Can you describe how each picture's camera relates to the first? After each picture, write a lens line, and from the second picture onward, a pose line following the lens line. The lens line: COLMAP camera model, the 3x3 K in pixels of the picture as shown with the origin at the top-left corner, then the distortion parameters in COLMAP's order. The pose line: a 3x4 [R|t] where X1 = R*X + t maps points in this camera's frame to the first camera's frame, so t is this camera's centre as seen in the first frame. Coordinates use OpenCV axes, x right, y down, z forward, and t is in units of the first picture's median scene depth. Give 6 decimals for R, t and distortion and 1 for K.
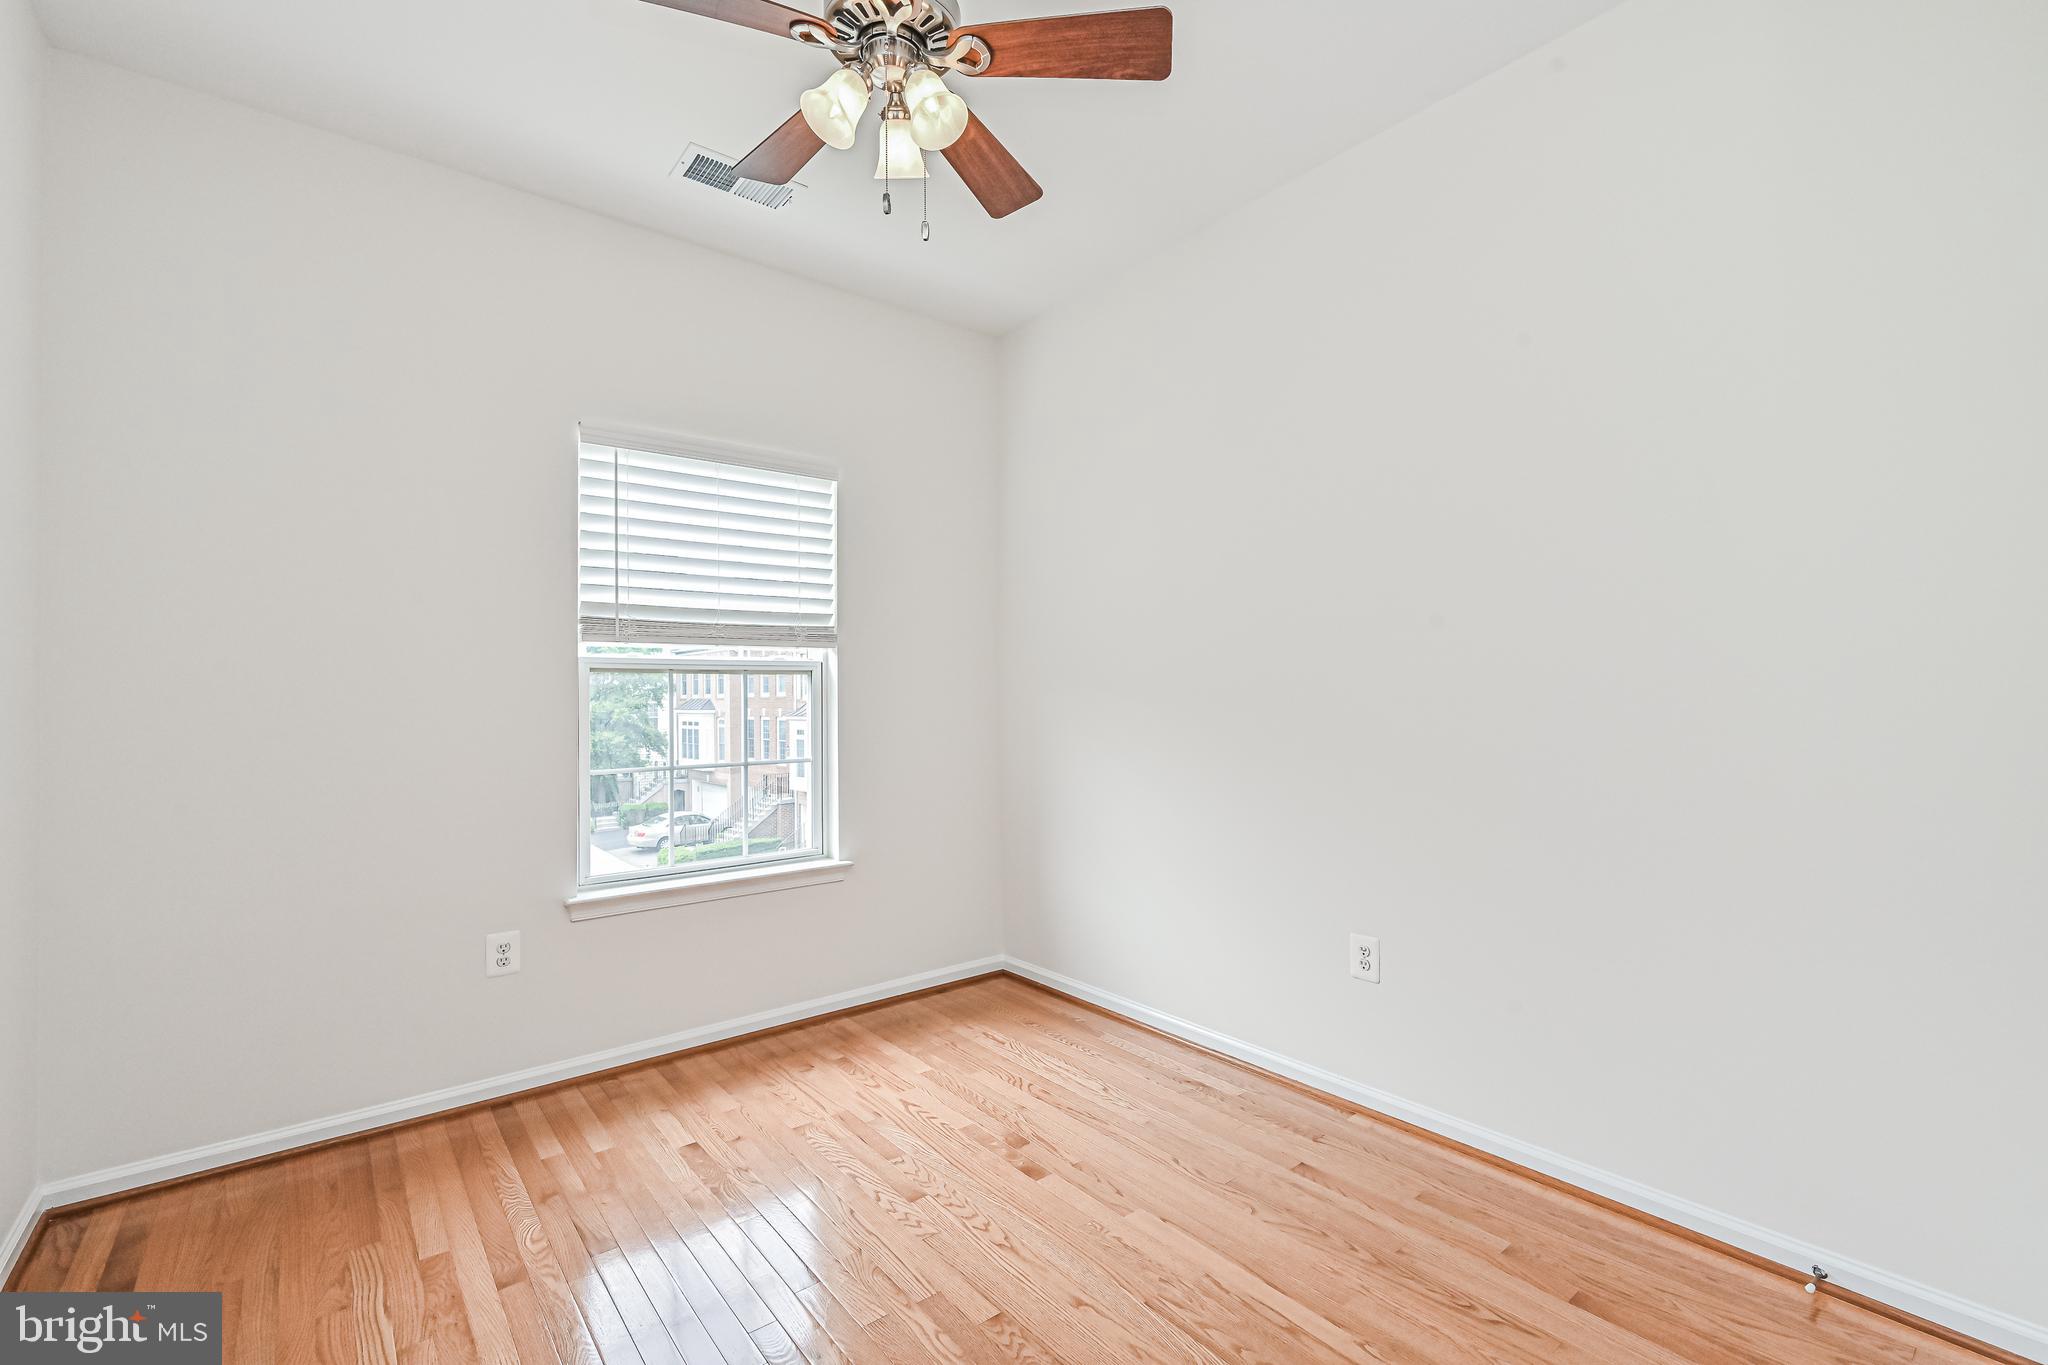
lens RADIAL K [[875.3, 0, 1027.1], [0, 875.3, 682.8], [0, 0, 1]] dist [-0.000910, -0.000089]
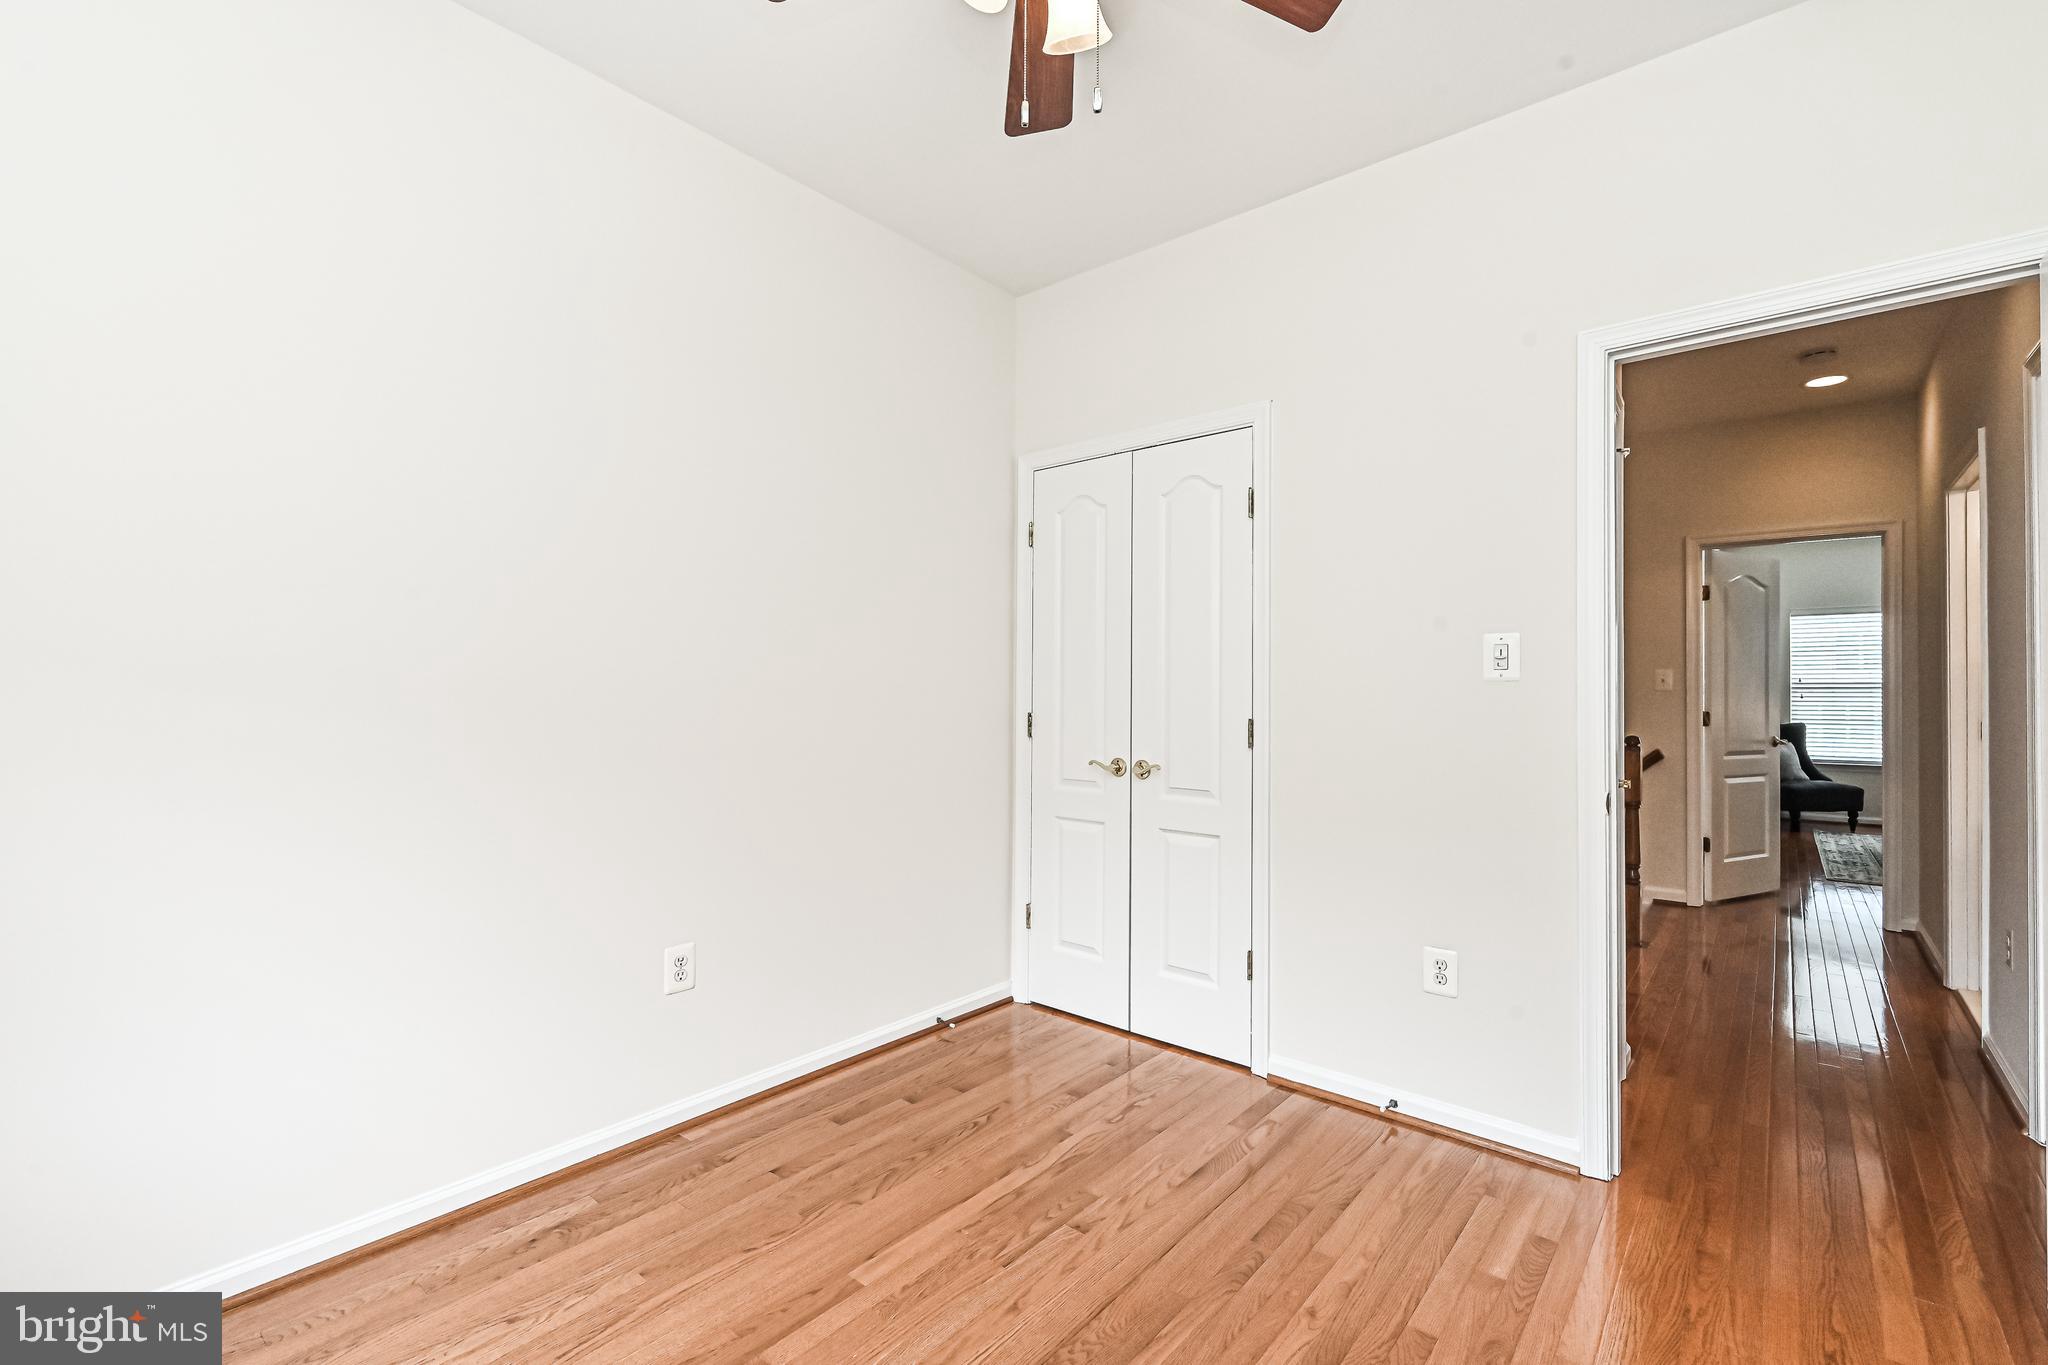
lens RADIAL K [[882.5, 0, 1024.4], [0, 882.5, 679.6], [0, 0, 1]] dist [-0.000564, 0.000118]
pose [[-0.180683, 0.027244, 0.983164, -0.791626], [-0.026615, 0.999115, -0.032577, 0.022389], [-0.983181, -0.032053, -0.179798, 0.995397]]
